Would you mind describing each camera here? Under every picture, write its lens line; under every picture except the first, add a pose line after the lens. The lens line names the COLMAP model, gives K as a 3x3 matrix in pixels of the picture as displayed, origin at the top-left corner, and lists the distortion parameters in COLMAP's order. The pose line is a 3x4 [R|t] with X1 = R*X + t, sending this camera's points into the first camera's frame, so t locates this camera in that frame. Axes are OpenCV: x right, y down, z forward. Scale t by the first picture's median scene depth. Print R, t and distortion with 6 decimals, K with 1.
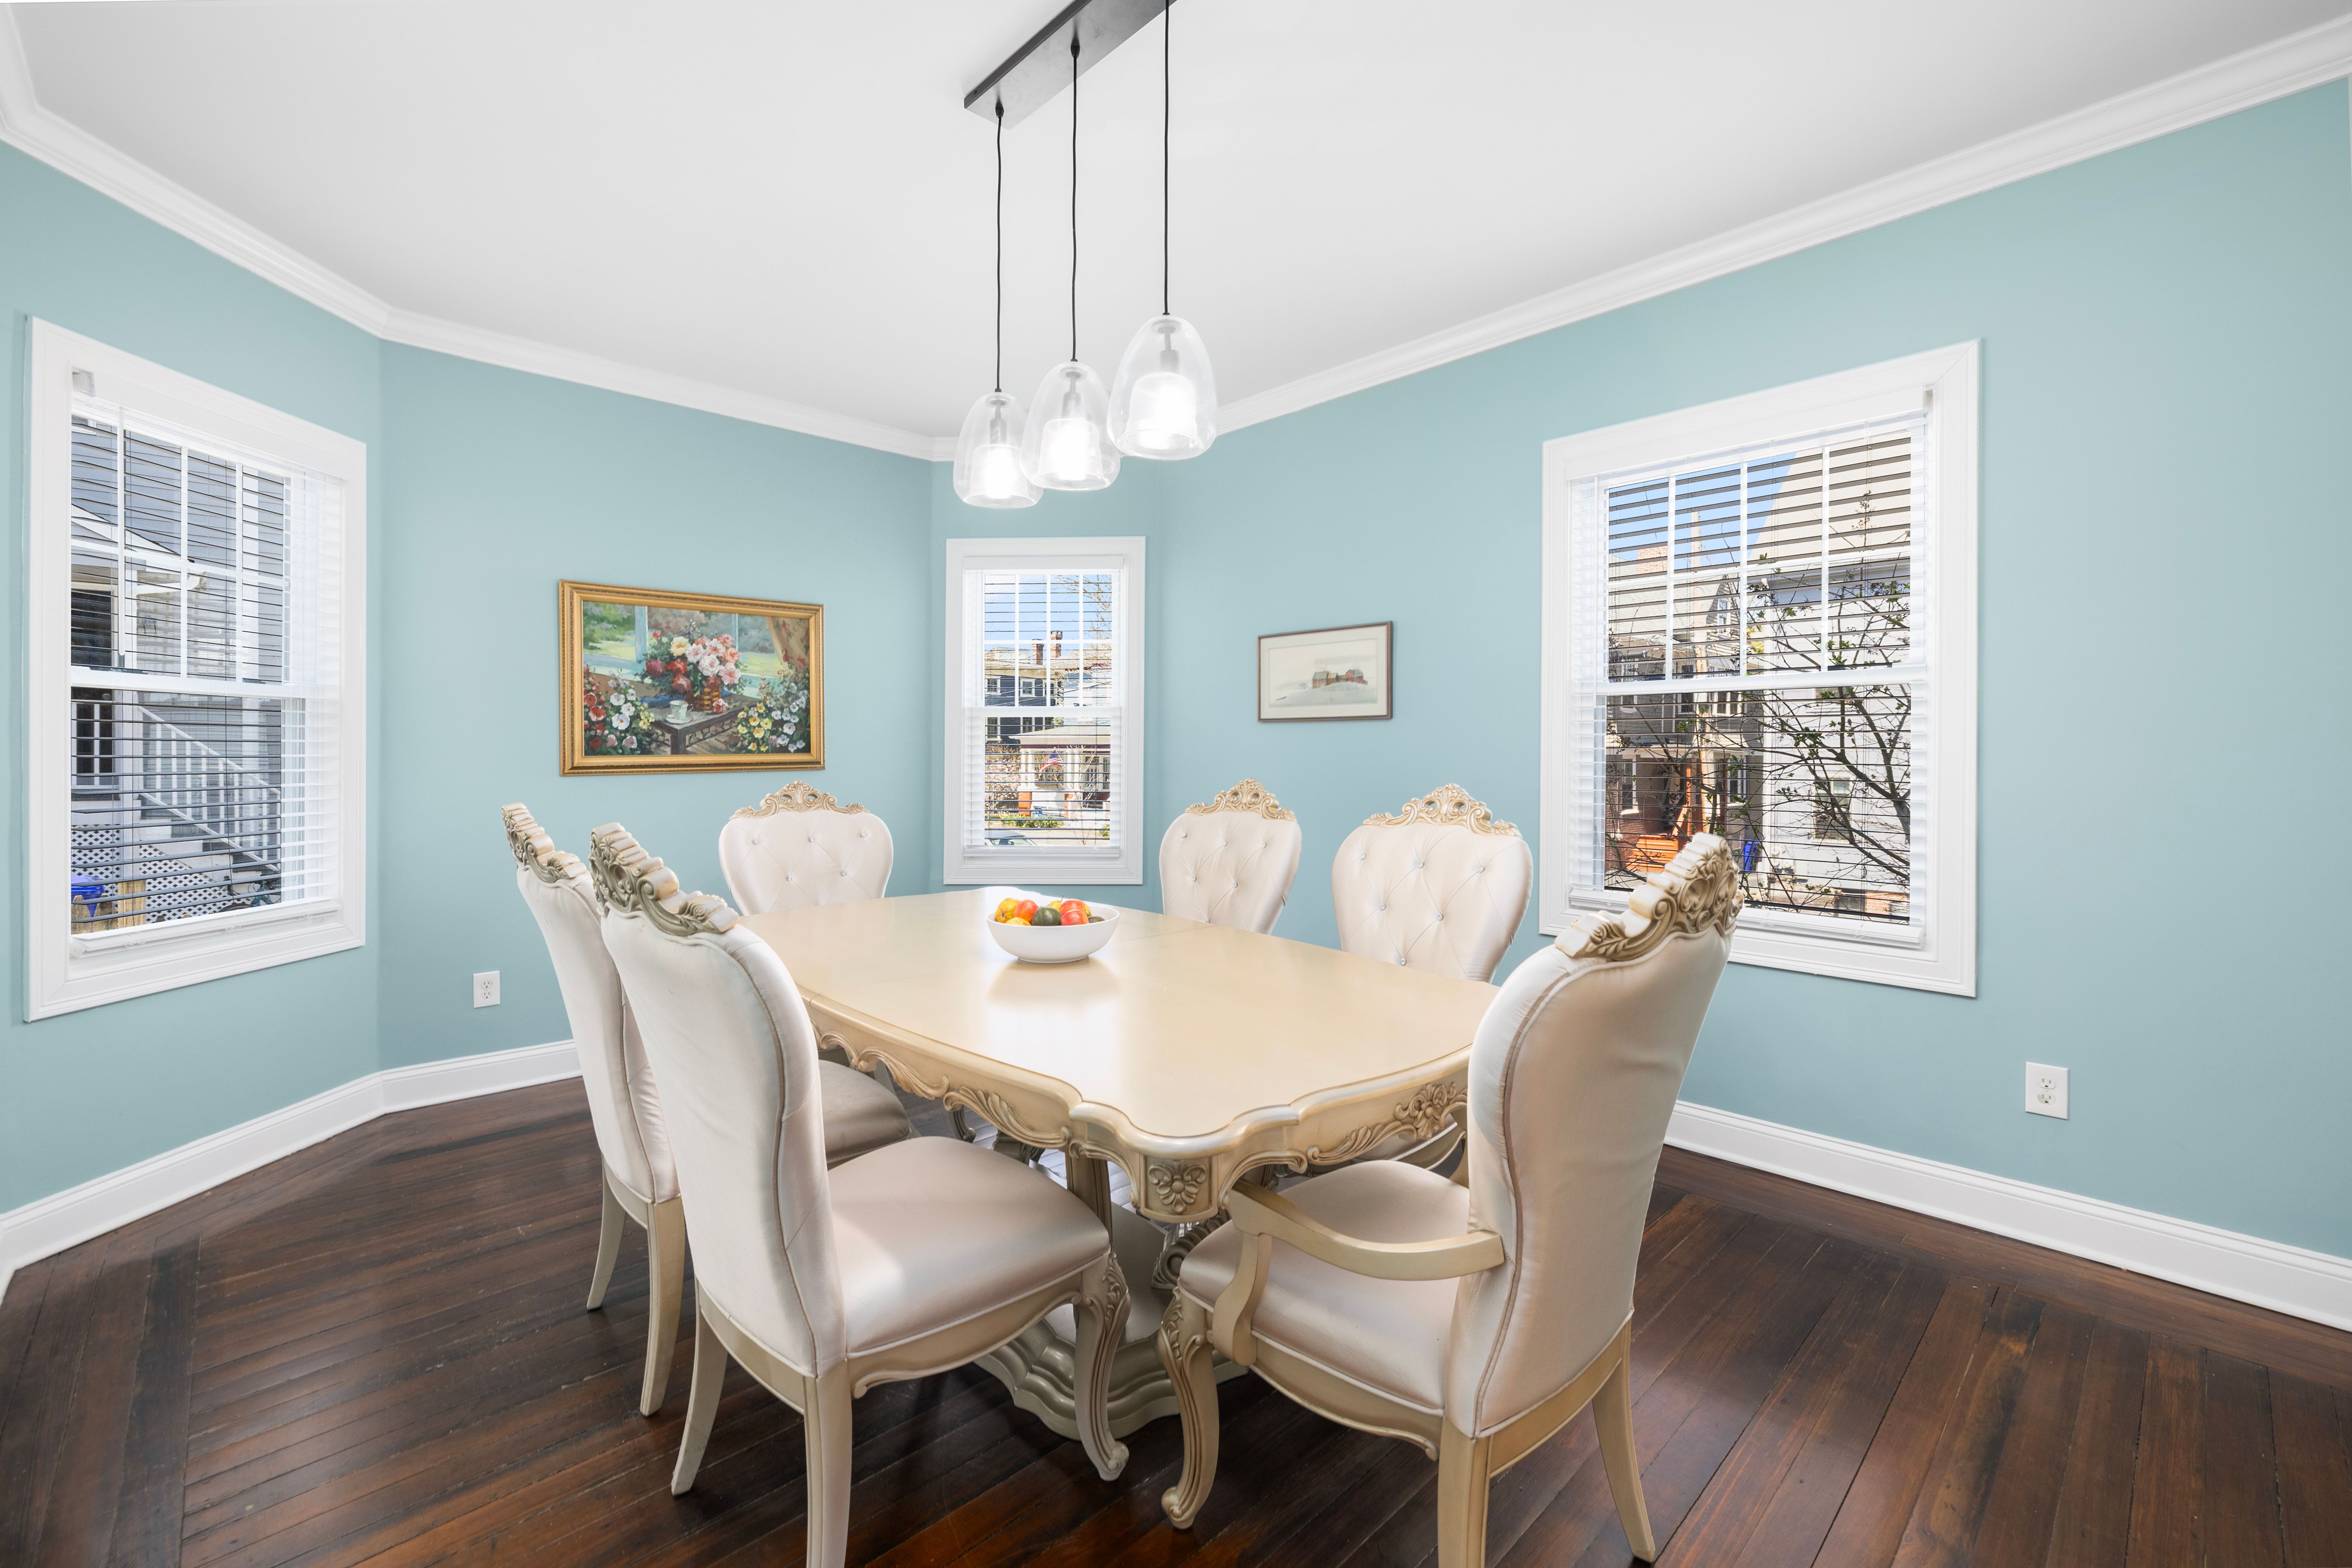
lens RADIAL K [[1007.8, 0, 1162.7], [0, 1007.8, 762.2], [0, 0, 1]] dist [-0.001199, 0.000157]
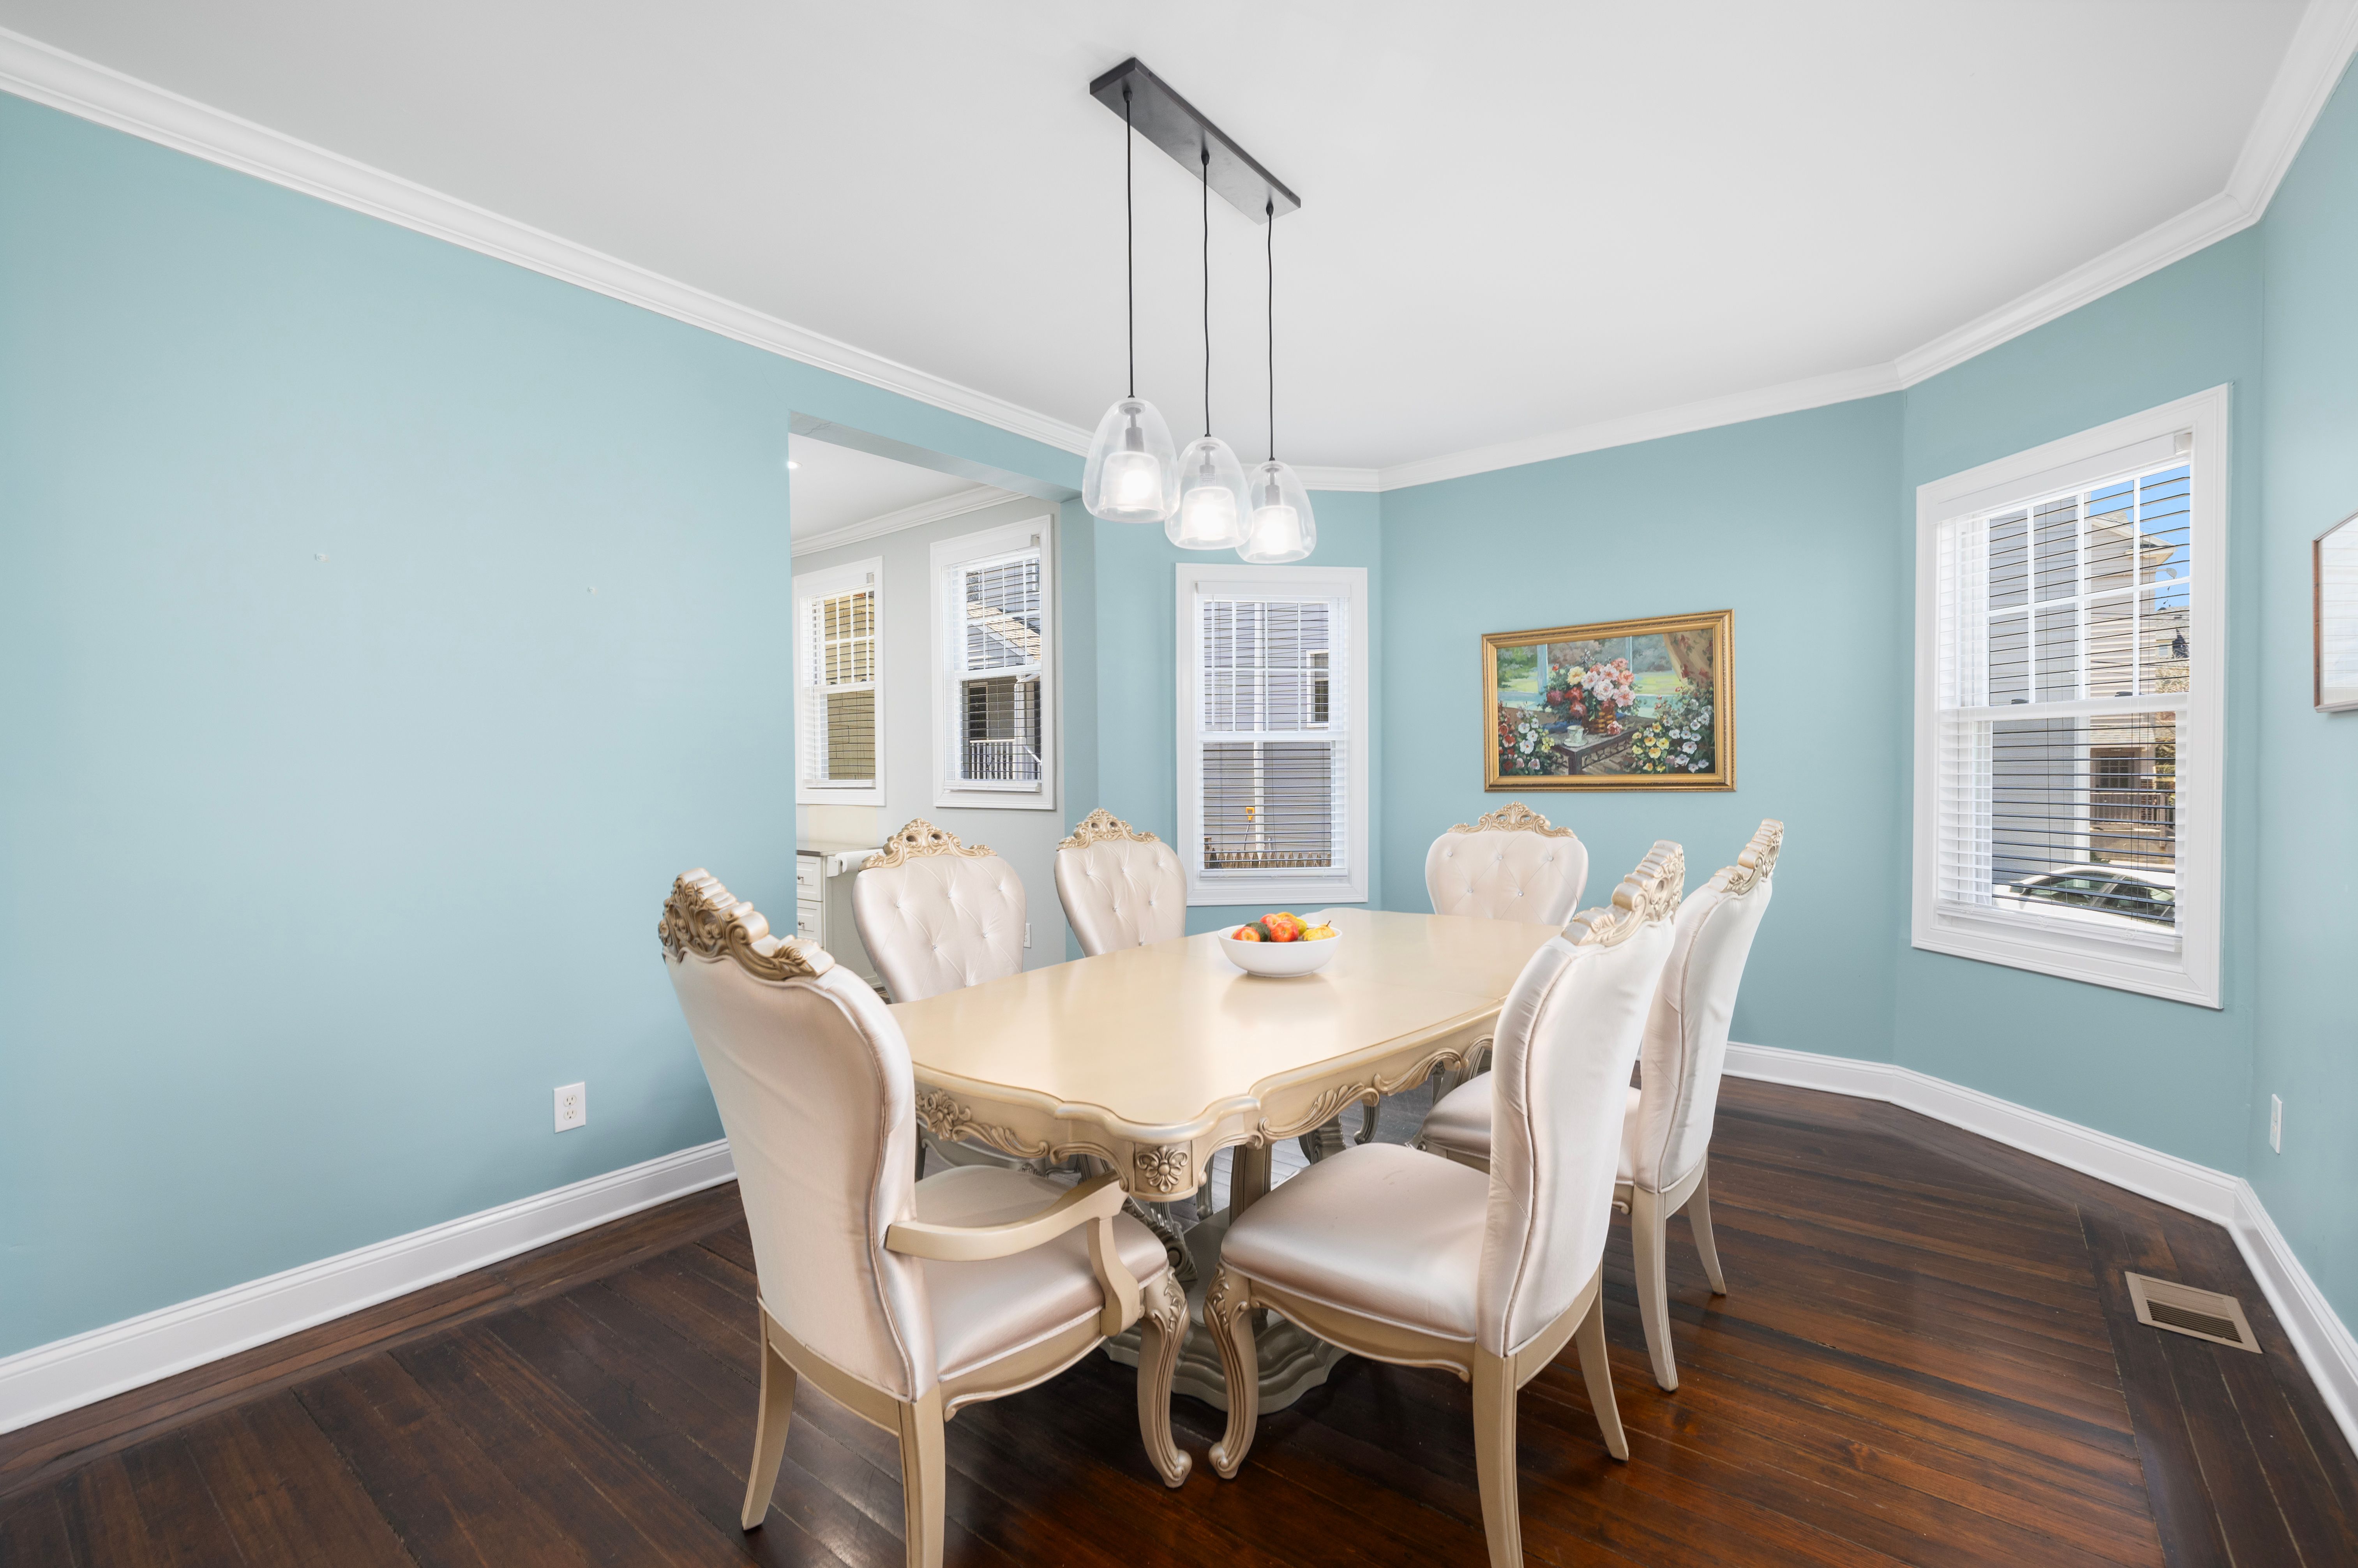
lens RADIAL K [[1010.2, 0, 1165.6], [0, 1010.2, 762.2], [0, 0, 1]] dist [-0.001199, 0.000157]
pose [[0.143412, -0.007381, -0.989636, 0.534649], [-0.001834, 0.999968, -0.007724, -0.012210], [0.989661, 0.002922, 0.143394, 0.403083]]
